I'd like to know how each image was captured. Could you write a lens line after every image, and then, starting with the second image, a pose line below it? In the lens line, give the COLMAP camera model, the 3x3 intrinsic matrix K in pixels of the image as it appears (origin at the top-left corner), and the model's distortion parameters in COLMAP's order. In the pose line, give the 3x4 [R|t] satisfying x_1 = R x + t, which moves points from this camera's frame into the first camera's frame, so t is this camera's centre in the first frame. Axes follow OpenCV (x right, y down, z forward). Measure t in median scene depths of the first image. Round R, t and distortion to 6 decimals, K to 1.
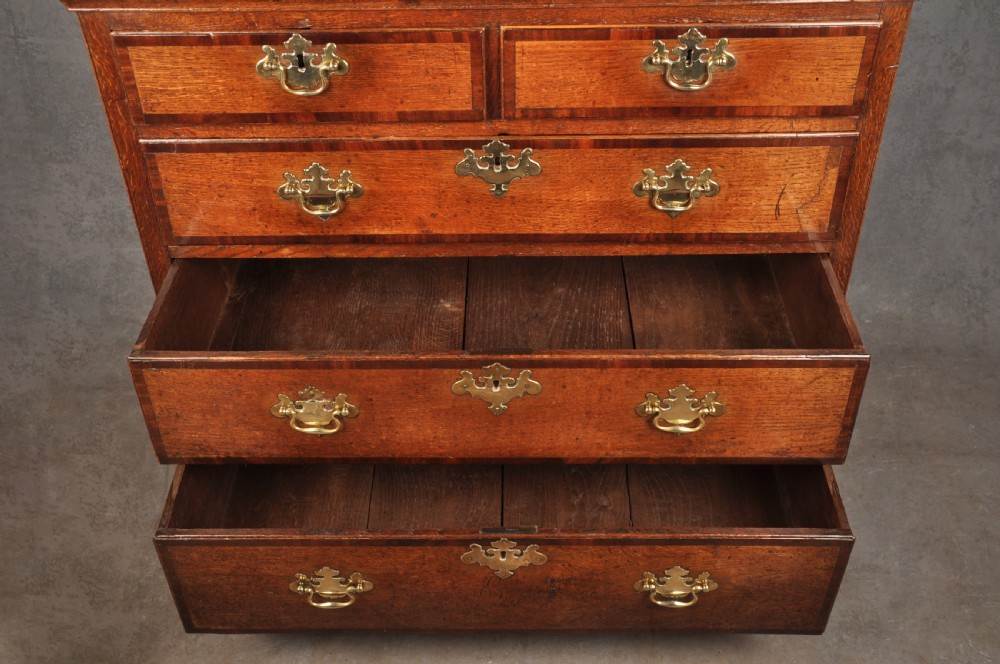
lens RADIAL K [[1181.8, 0, 502.0], [0, 1181.8, 360.1], [0, 0, 1]] dist [0.108333, 0.000000]
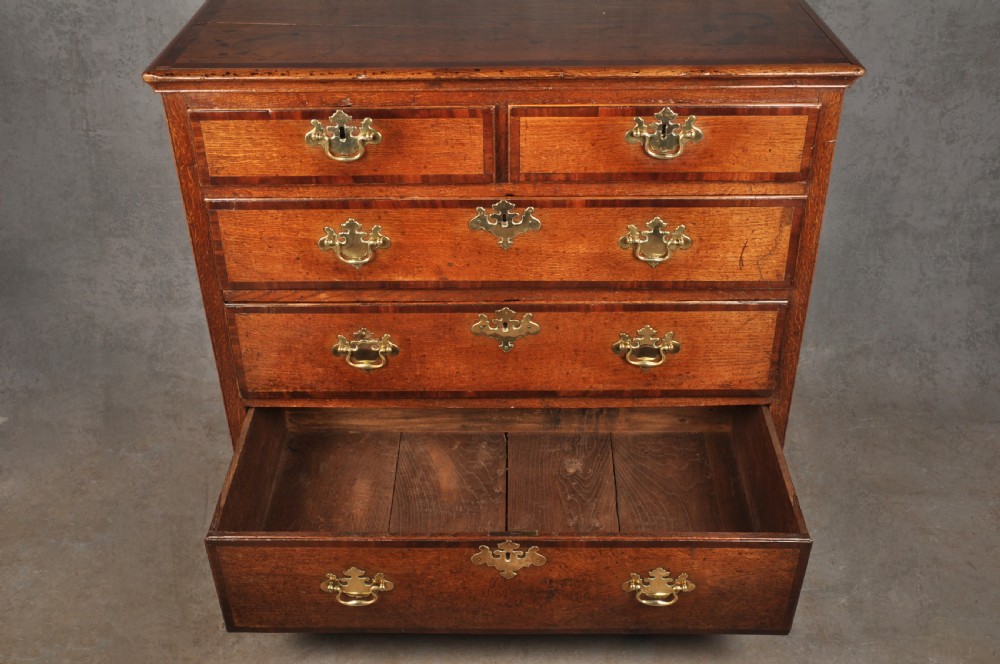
lens RADIAL K [[1181.8, 0, 504.0], [0, 1181.8, 367.4], [0, 0, 1]] dist [0.108333, 0.000000]
pose [[0.999982, 0.004327, 0.004112, -0.008510], [-0.003897, 0.995043, -0.099374, 0.098901], [-0.004522, 0.099356, 0.995042, -0.164852]]
